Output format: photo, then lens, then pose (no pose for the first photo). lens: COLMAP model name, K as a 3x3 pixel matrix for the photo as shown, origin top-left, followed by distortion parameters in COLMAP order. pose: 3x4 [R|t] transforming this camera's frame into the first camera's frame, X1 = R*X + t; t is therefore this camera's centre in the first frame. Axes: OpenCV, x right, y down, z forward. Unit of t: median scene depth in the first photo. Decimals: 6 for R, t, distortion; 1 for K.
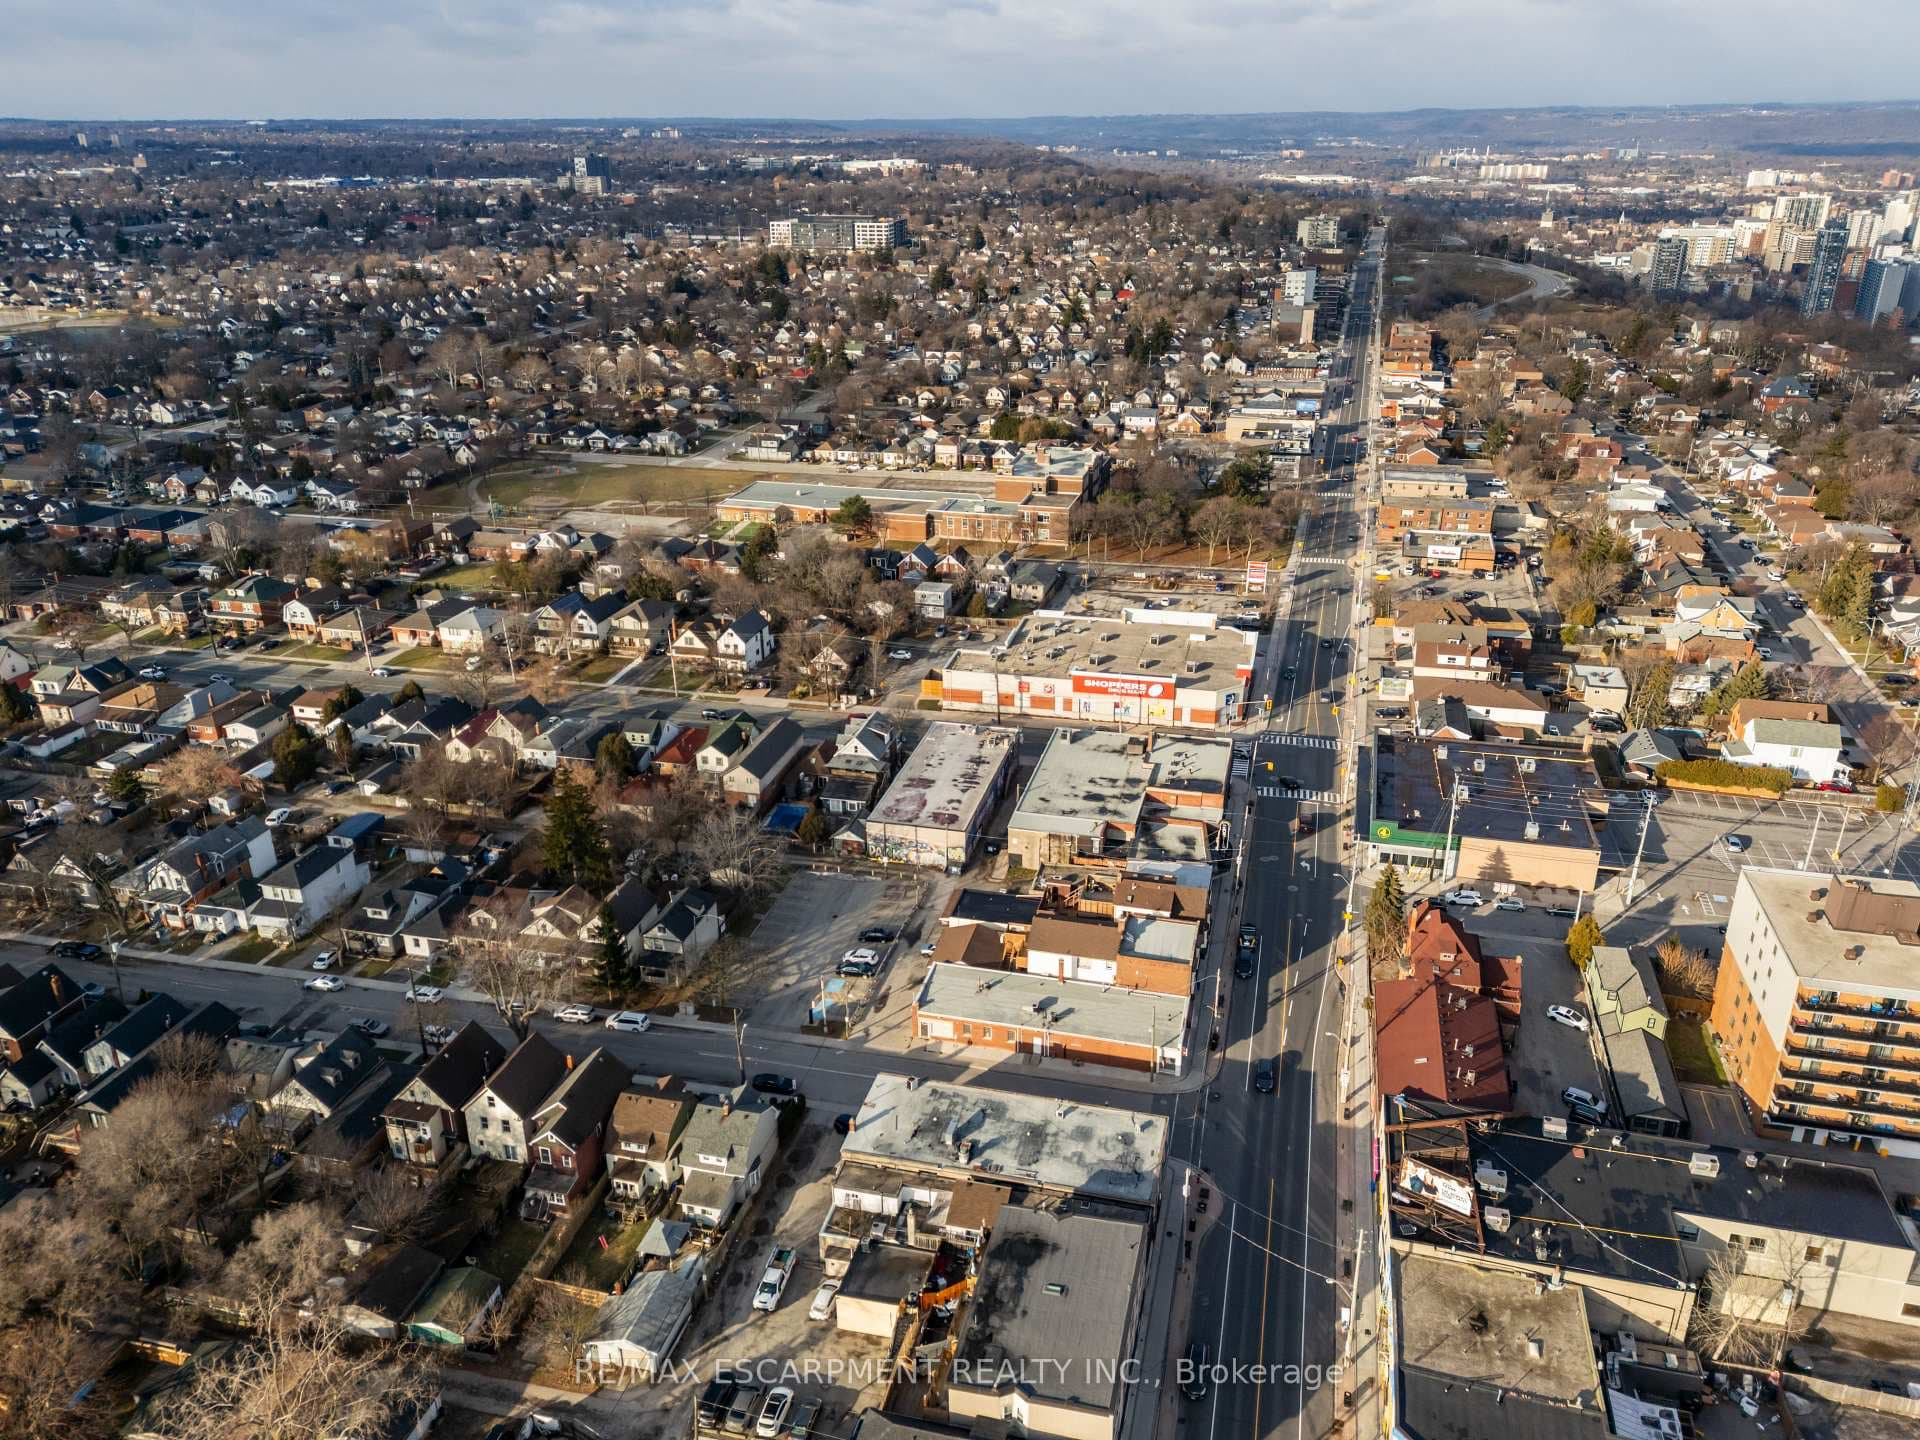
lens RADIAL K [[1389.8, 0, 960.0], [0, 1389.8, 720.0], [0, 0, 1]] dist [0.111703, -0.104461]
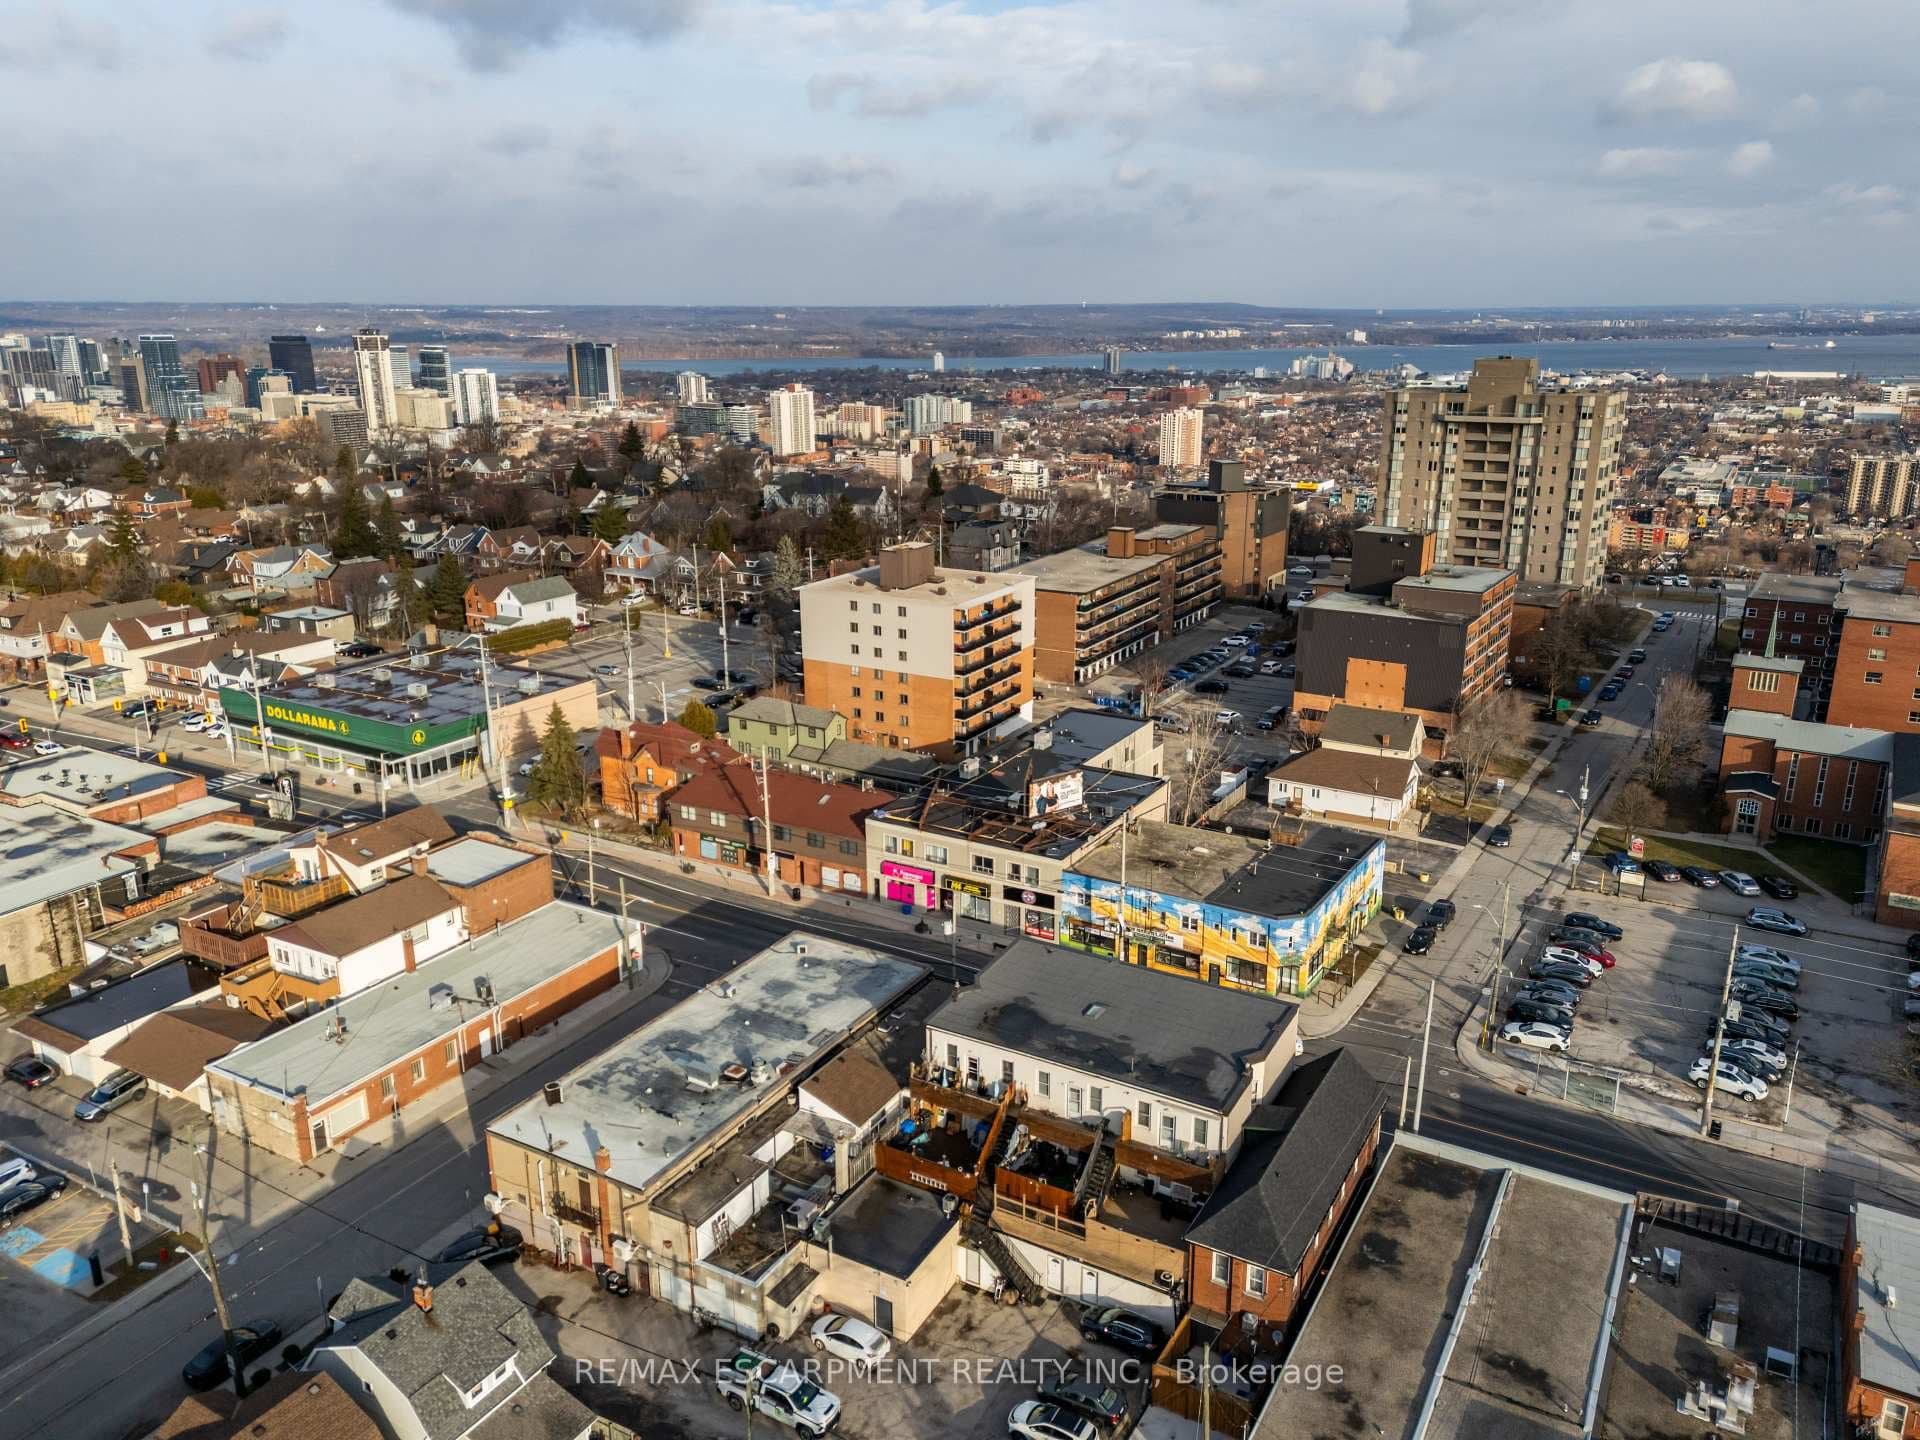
lens RADIAL K [[1391.1, 0, 963.6], [0, 1391.1, 725.5], [0, 0, 1]] dist [0.104925, -0.104531]
pose [[0.271428, -0.266351, 0.924870, -0.315548], [0.380018, 0.912526, 0.151269, 0.061537], [-0.884259, 0.310408, 0.348903, 0.384425]]
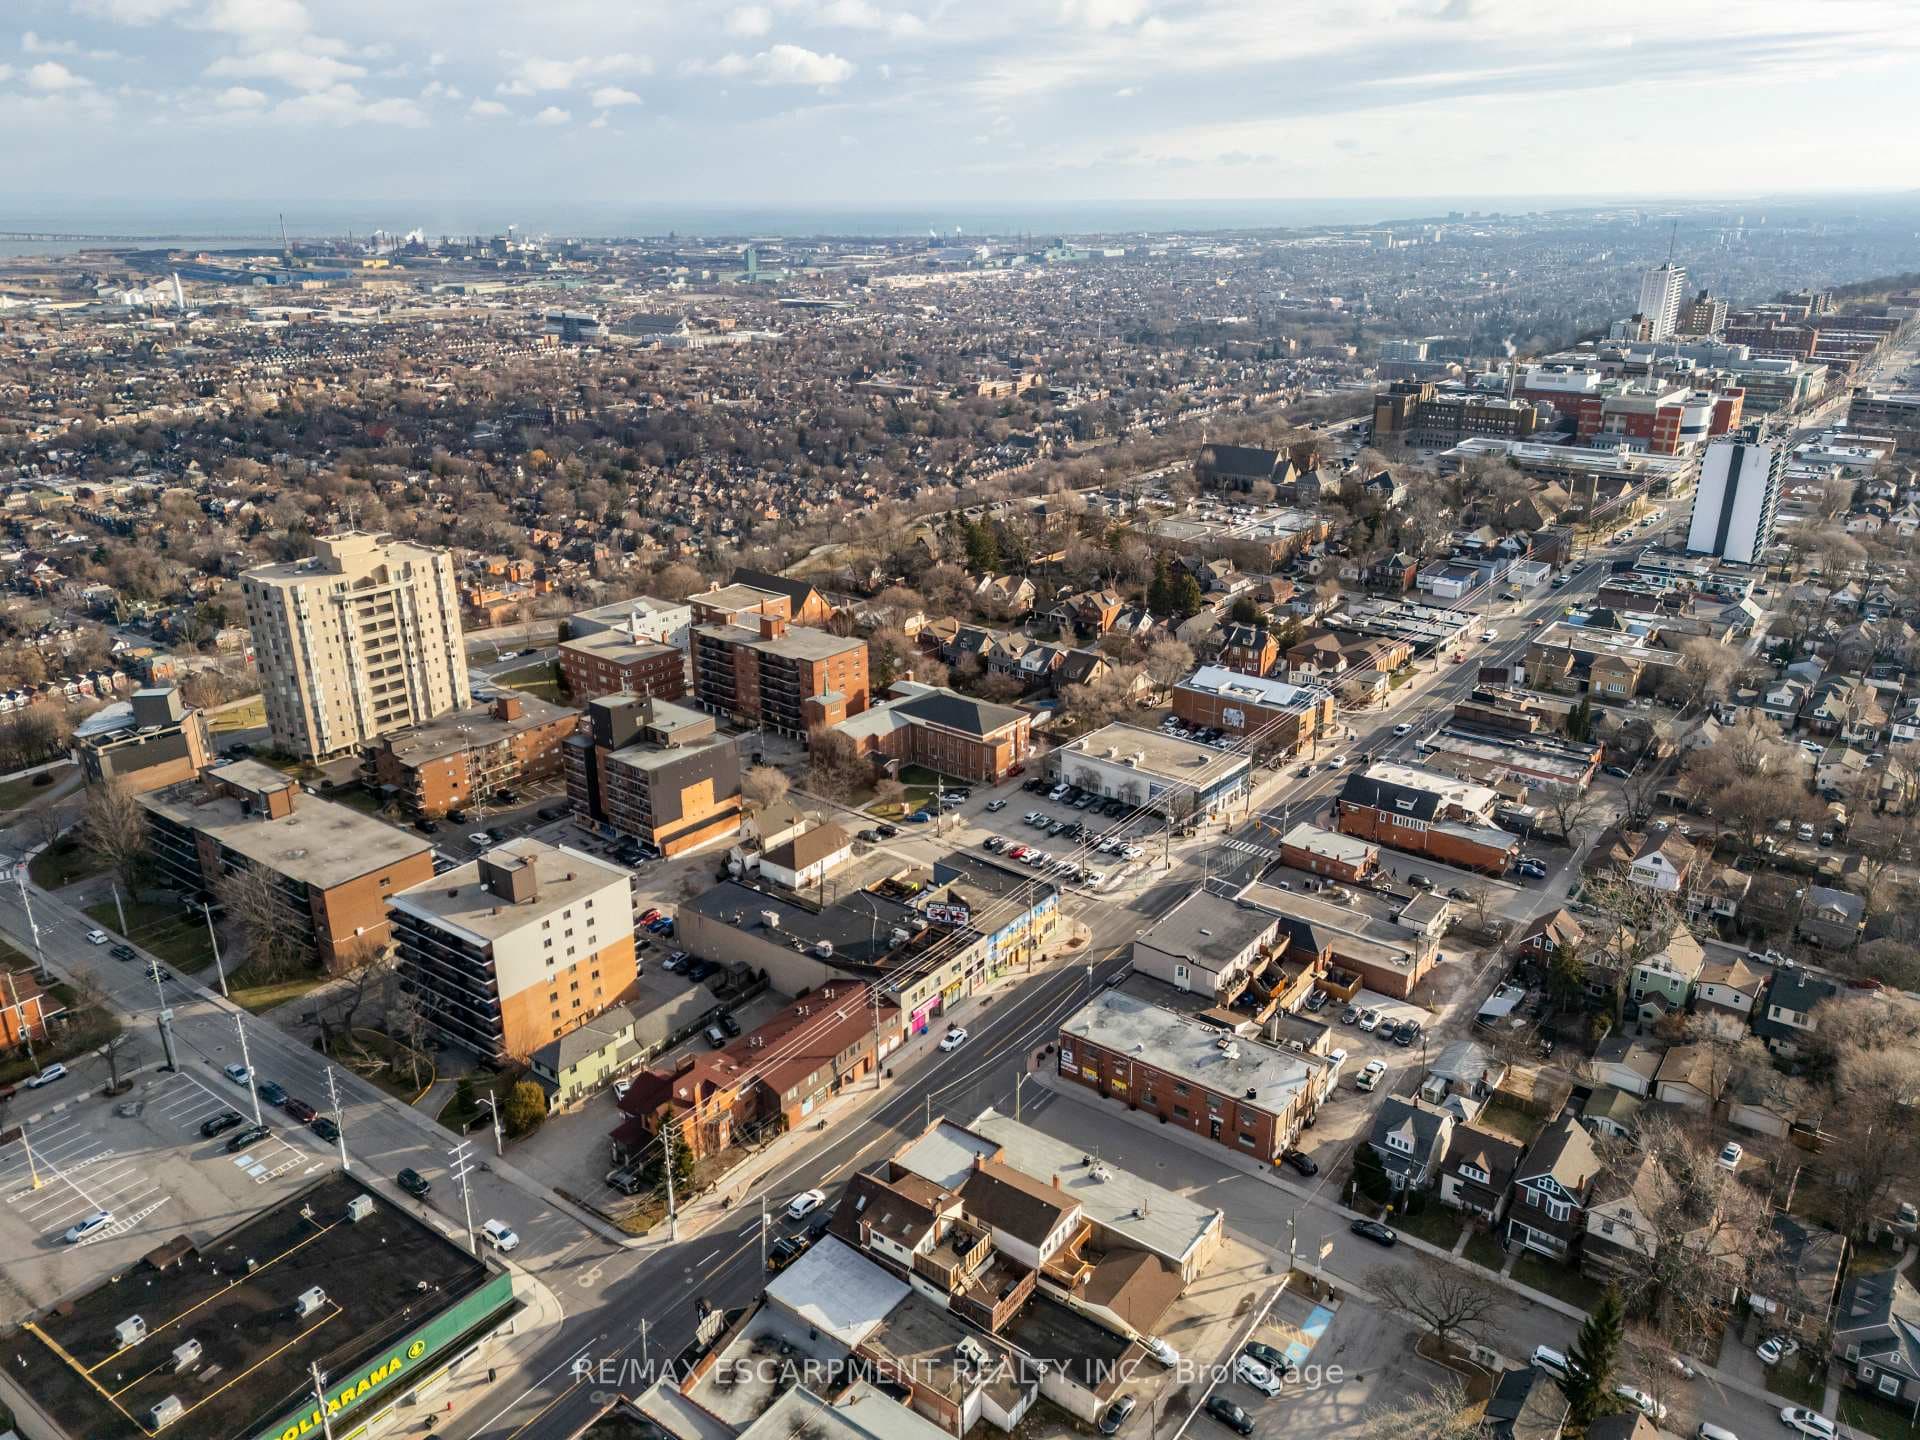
lens RADIAL K [[1391.1, 0, 963.6], [0, 1391.1, 725.5], [0, 0, 1]] dist [0.104925, -0.104531]
pose [[-0.926667, -0.122162, 0.355478, -0.121330], [0.158575, 0.730381, 0.664377, -0.496427], [-0.340796, 0.672027, -0.657448, 1.056160]]
